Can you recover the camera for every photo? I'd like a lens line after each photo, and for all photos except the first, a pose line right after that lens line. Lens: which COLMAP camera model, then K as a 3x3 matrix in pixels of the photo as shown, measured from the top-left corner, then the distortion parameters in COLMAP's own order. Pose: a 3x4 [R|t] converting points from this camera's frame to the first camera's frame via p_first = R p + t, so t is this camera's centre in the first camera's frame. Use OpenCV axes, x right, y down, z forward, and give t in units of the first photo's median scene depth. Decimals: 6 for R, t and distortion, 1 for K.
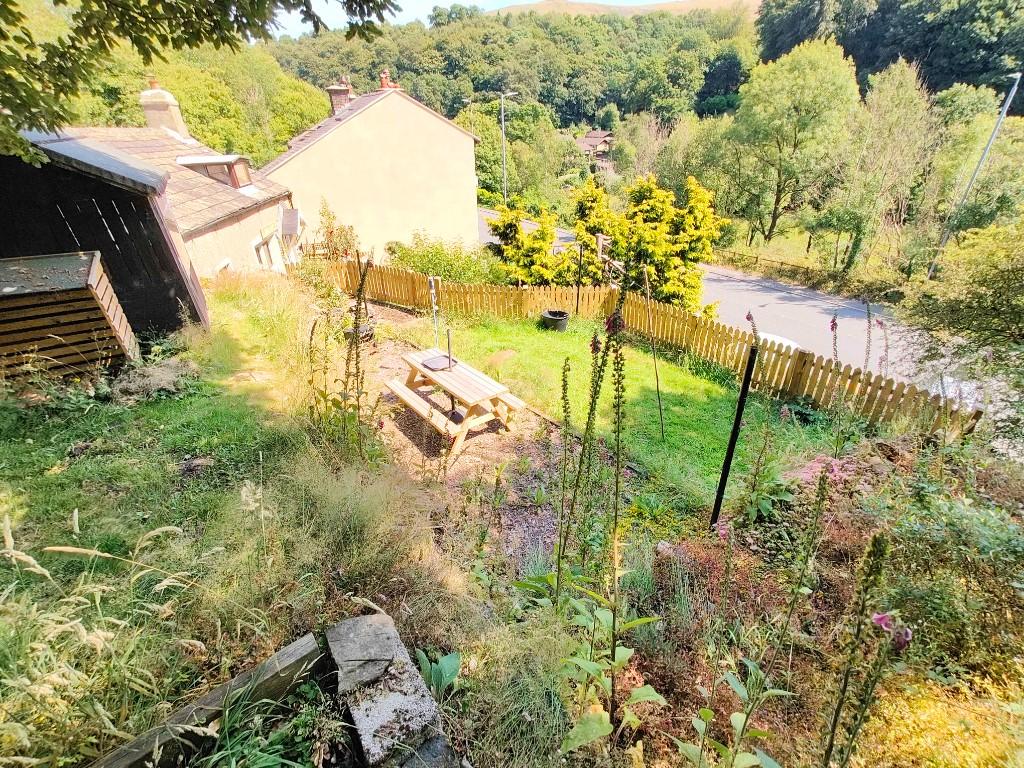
lens RADIAL K [[450.7, 0, 512.6], [0, 450.7, 381.4], [0, 0, 1]] dist [0.008337, -0.001709]
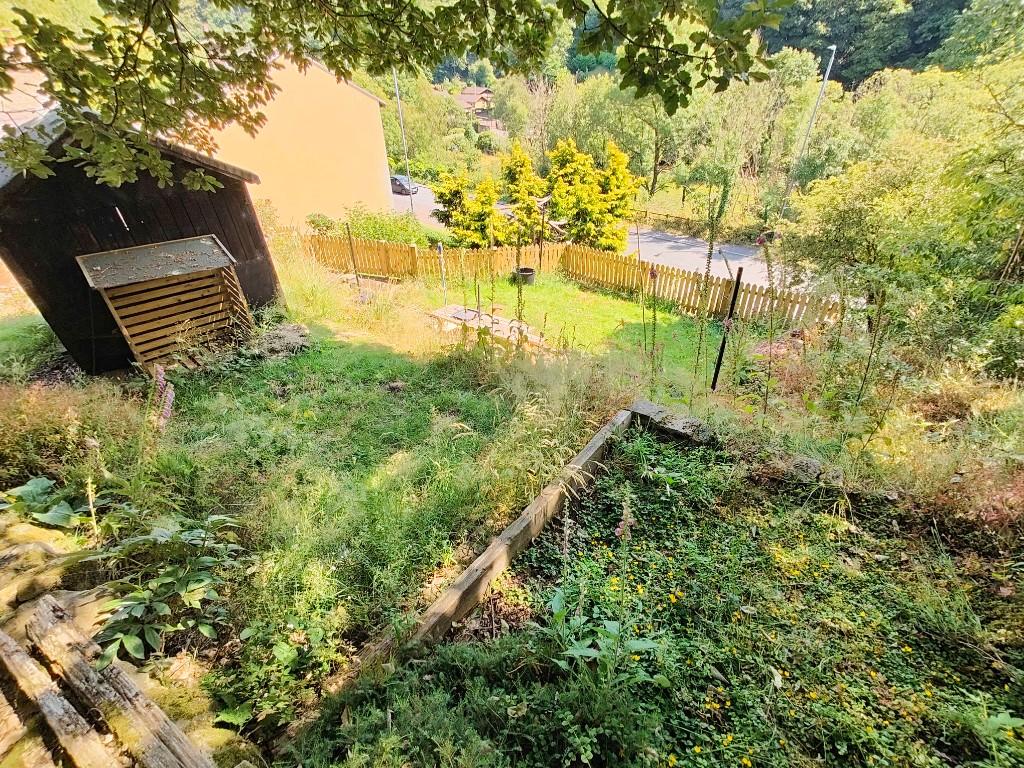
lens RADIAL K [[450.7, 0, 513.0], [0, 450.7, 384.5], [0, 0, 1]] dist [0.008337, -0.001709]
pose [[0.970047, -0.131390, 0.204318, -0.128278], [0.115175, 0.989316, 0.089376, 0.020385], [-0.213879, -0.063167, 0.974816, -0.082783]]
